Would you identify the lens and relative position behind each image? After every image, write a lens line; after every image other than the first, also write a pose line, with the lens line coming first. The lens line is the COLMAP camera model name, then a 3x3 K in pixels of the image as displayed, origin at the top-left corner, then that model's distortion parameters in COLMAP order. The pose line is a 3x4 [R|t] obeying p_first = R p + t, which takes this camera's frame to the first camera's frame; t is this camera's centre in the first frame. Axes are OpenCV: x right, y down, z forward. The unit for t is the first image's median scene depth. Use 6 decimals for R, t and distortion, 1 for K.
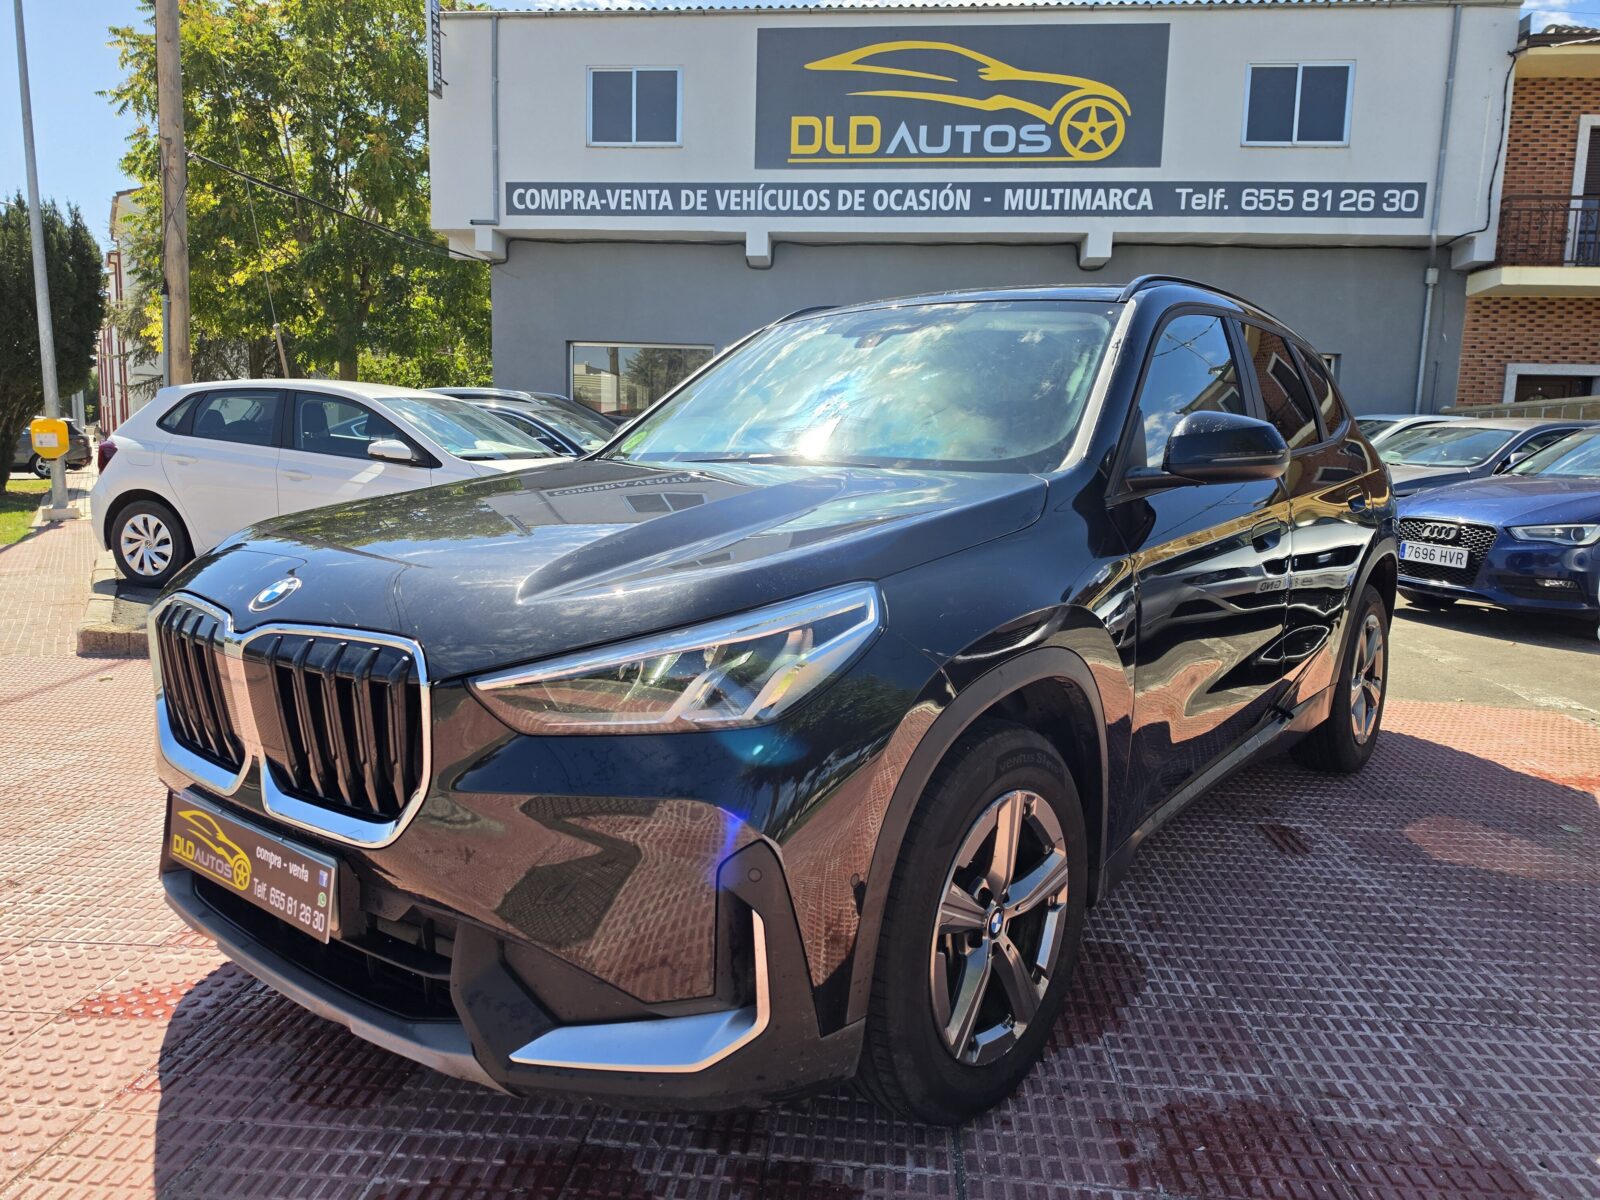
lens RADIAL K [[1098.3, 0, 800.0], [0, 1098.3, 600.0], [0, 0, 1]] dist [0.077675, -0.101989]
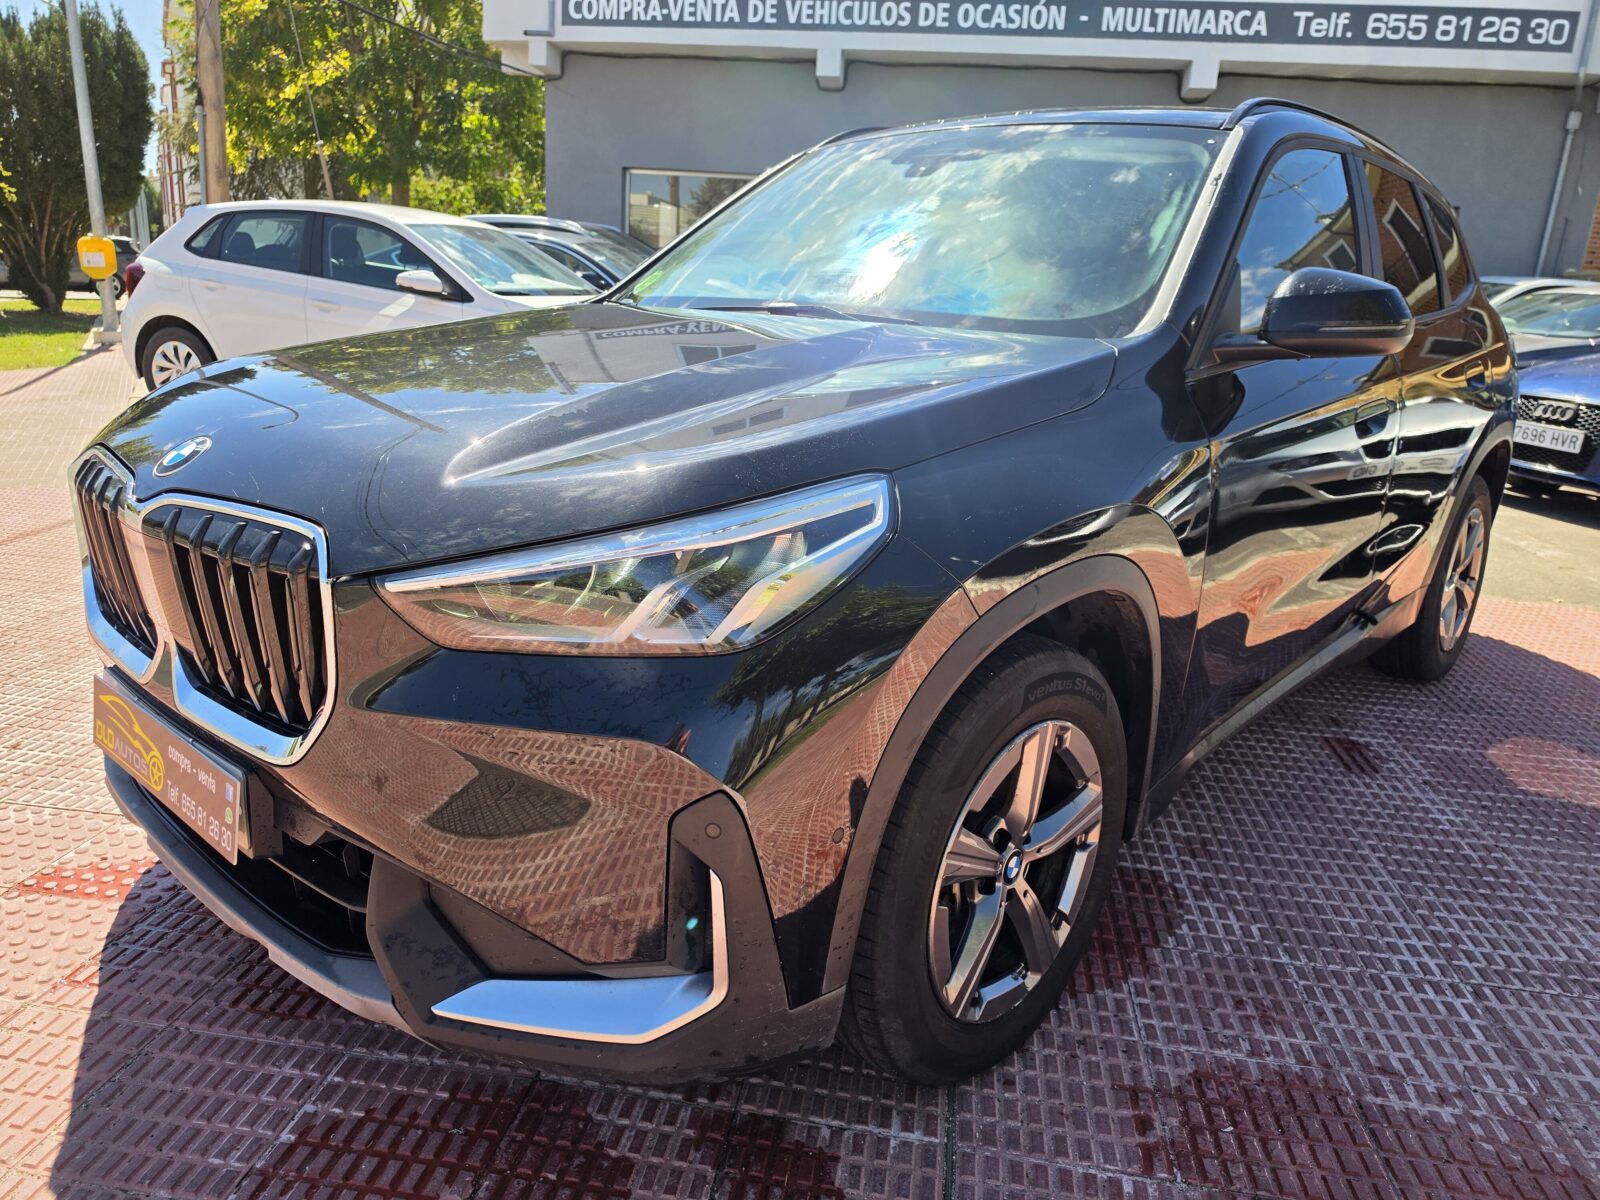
lens RADIAL K [[1096.6, 0, 800.0], [0, 1096.6, 600.0], [0, 0, 1]] dist [0.049145, -0.061736]
pose [[0.997511, 0.047384, -0.052210, 0.029829], [-0.039793, 0.989647, 0.137895, -0.019408], [0.058203, -0.135475, 0.989070, 0.107388]]
